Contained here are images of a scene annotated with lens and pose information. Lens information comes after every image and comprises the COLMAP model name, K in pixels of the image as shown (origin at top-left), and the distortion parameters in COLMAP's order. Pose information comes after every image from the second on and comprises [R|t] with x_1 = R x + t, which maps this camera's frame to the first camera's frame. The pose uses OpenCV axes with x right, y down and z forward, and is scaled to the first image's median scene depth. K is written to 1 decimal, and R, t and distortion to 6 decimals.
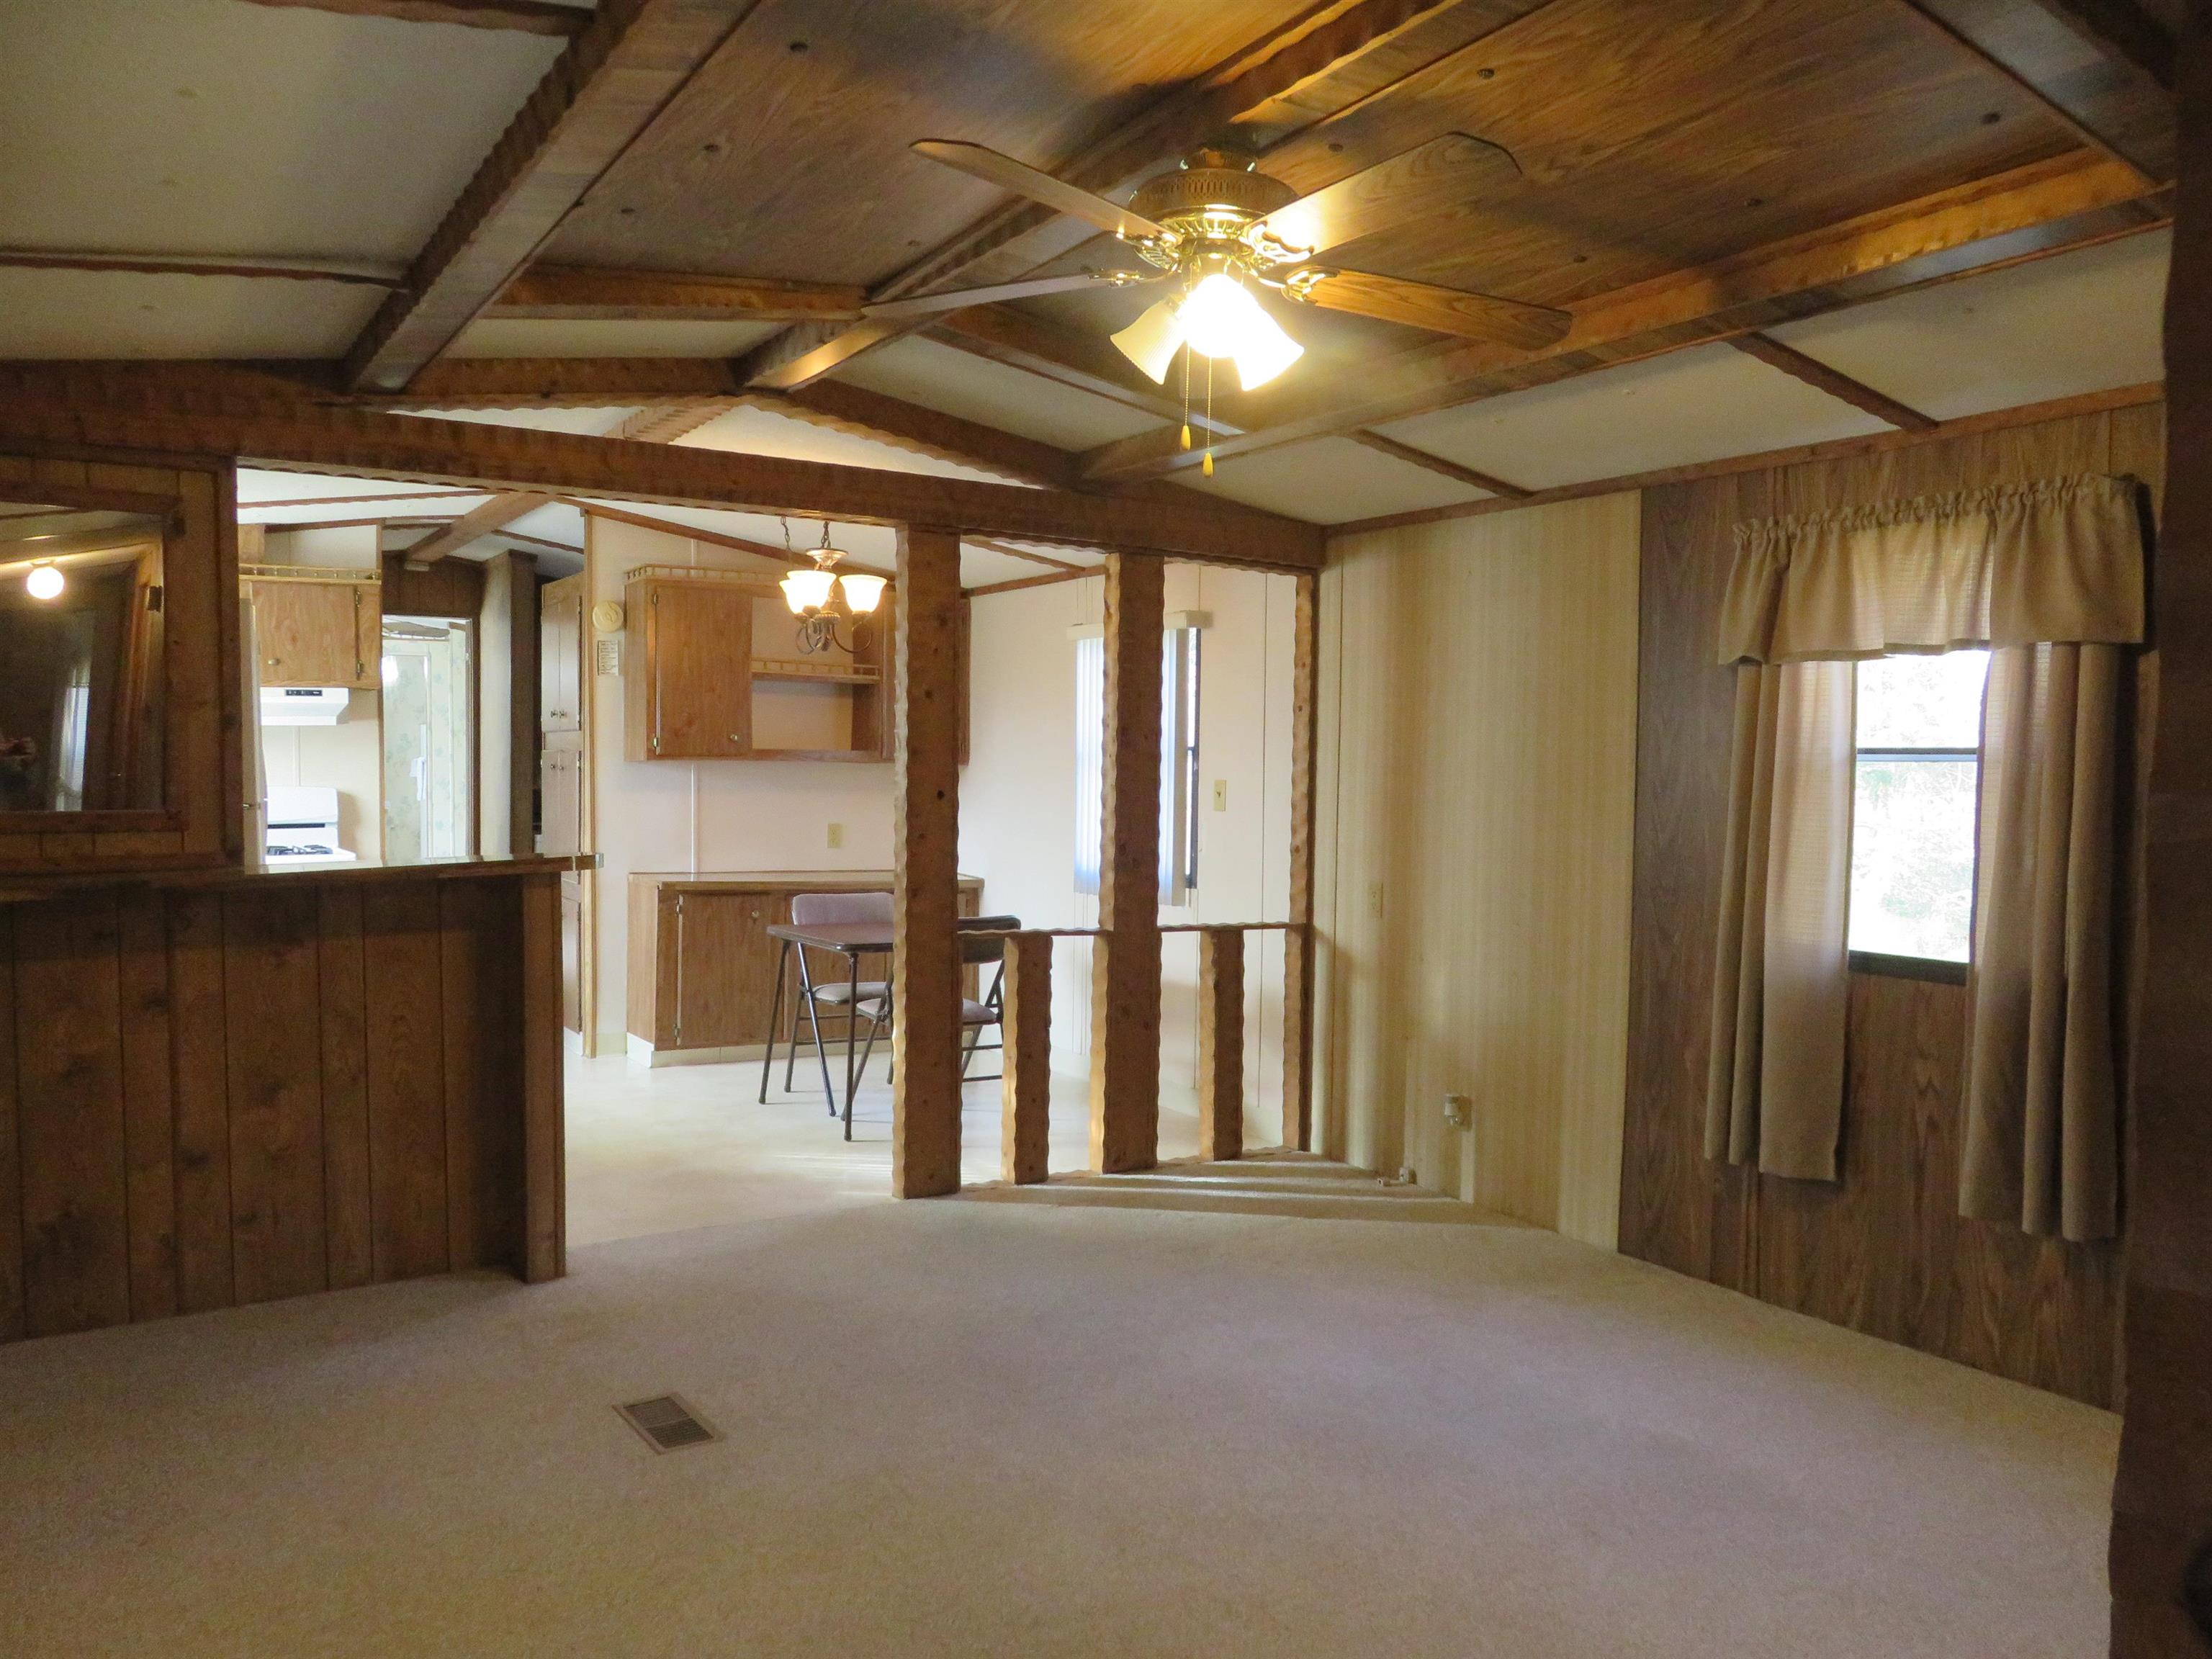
lens RADIAL K [[1644.8, 0, 1103.7], [0, 1644.8, 837.1], [0, 0, 1]] dist [-0.008149, -0.008528]
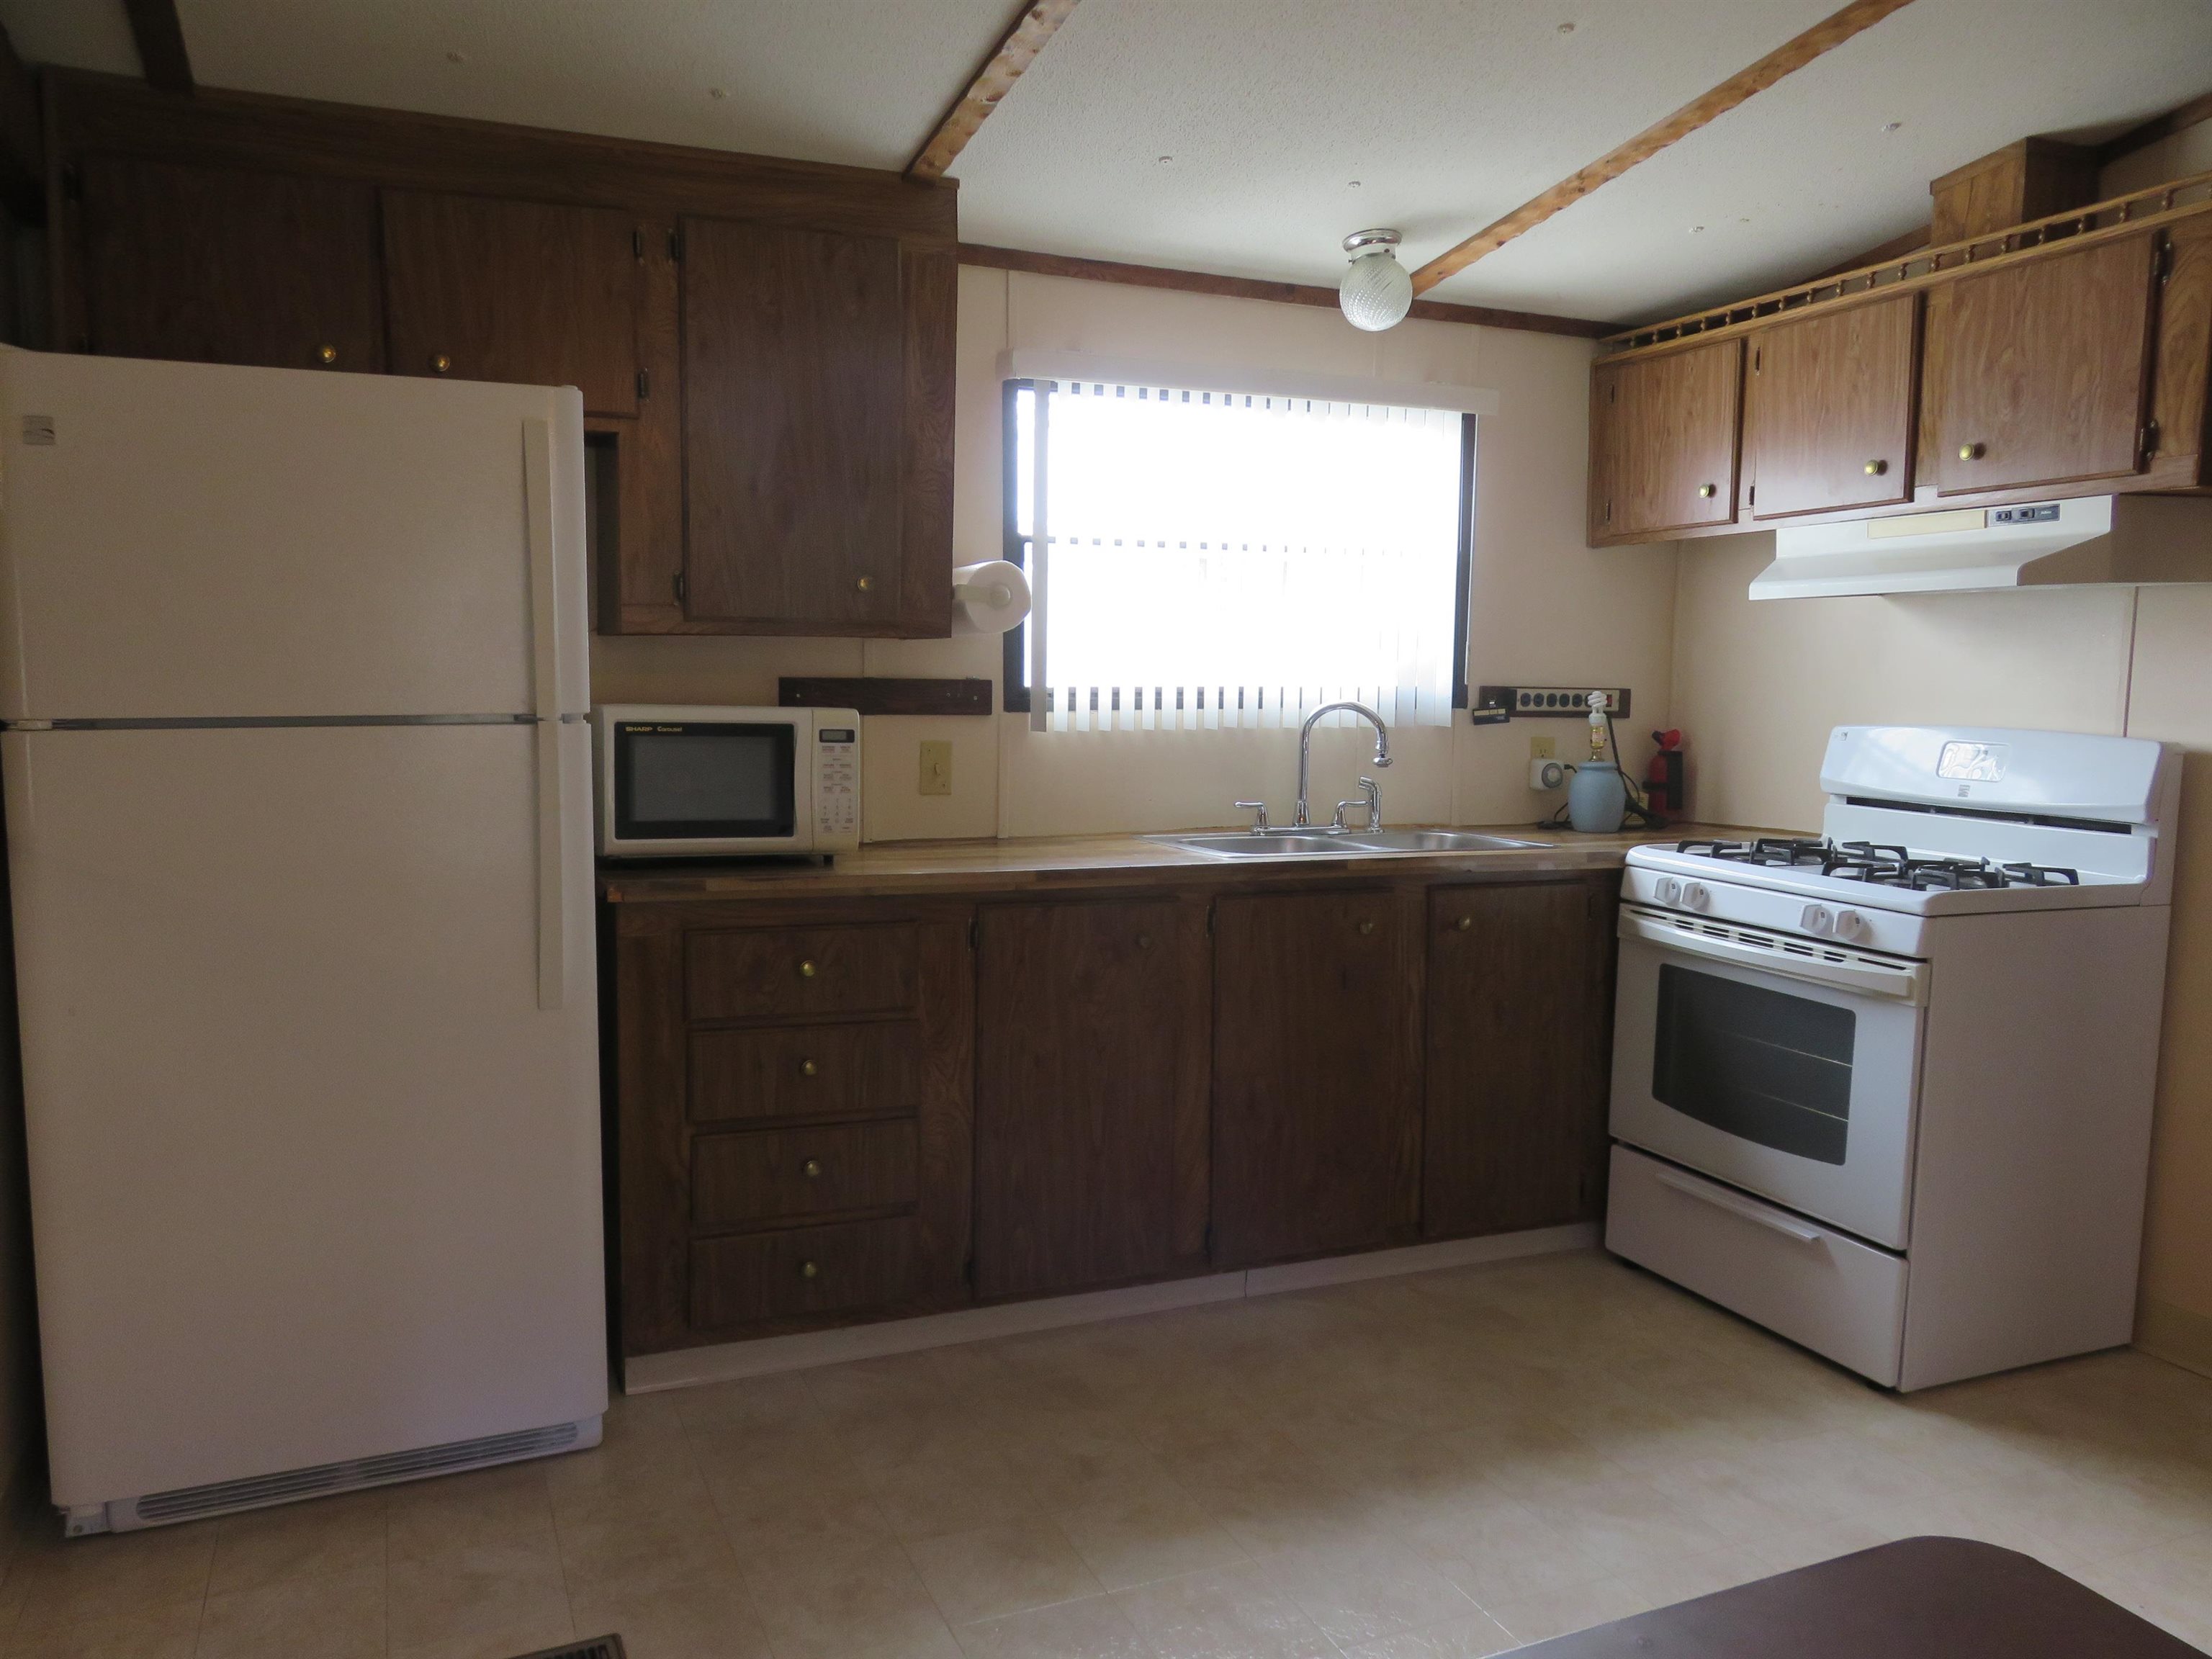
lens RADIAL K [[1644.8, 0, 1103.7], [0, 1644.8, 837.1], [0, 0, 1]] dist [-0.008149, -0.008528]
pose [[-0.158445, 0.100086, -0.982282, -0.014960], [-0.067382, 0.991434, 0.111888, -0.034977], [0.985066, 0.083916, -0.150344, 0.815592]]
